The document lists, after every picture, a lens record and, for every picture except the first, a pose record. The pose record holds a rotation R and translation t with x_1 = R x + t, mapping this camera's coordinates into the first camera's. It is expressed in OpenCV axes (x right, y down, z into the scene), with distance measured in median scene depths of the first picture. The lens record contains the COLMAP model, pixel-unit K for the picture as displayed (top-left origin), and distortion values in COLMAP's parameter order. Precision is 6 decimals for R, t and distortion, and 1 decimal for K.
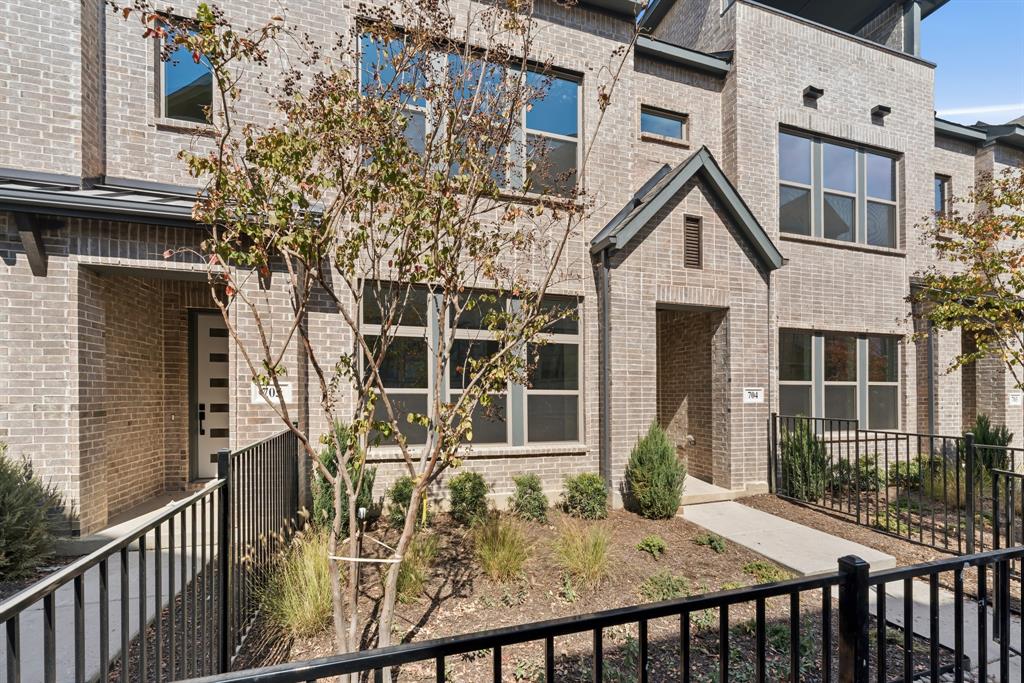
lens RADIAL K [[444.4, 0, 511.8], [0, 444.4, 426.7], [0, 0, 1]] dist [-0.000622, -0.000242]
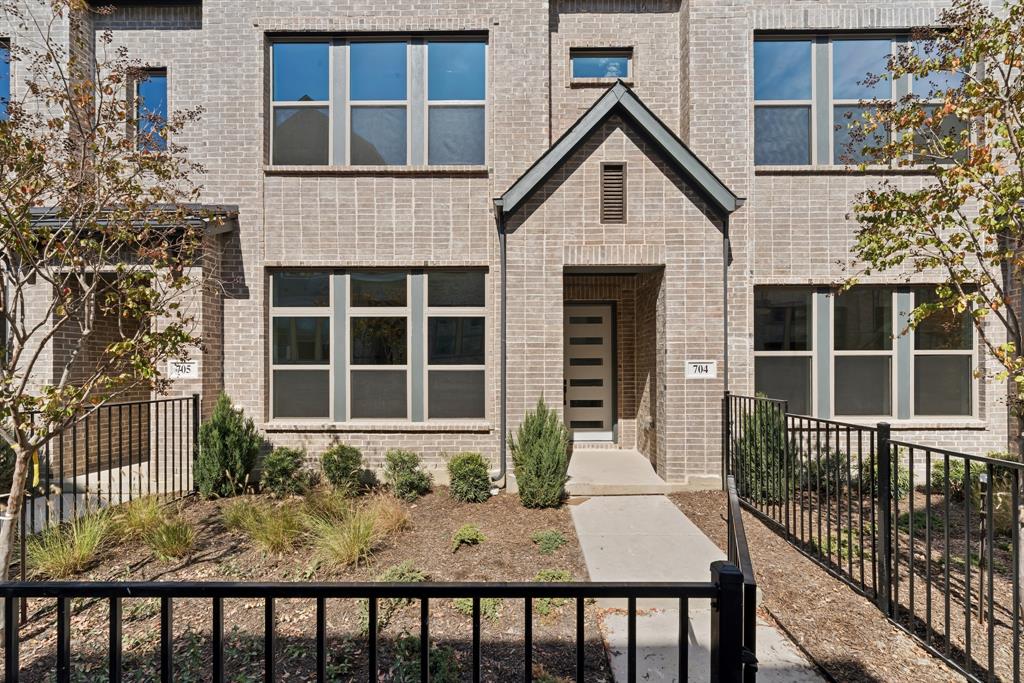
lens RADIAL K [[431.1, 0, 512.7], [0, 431.1, 399.9], [0, 0, 1]] dist [-0.001449, -0.000165]
pose [[0.950017, 0.016430, -0.311766, 0.490764], [-0.017445, 0.999848, -0.000466, -0.008153], [0.311711, 0.005882, 0.950159, 0.142582]]
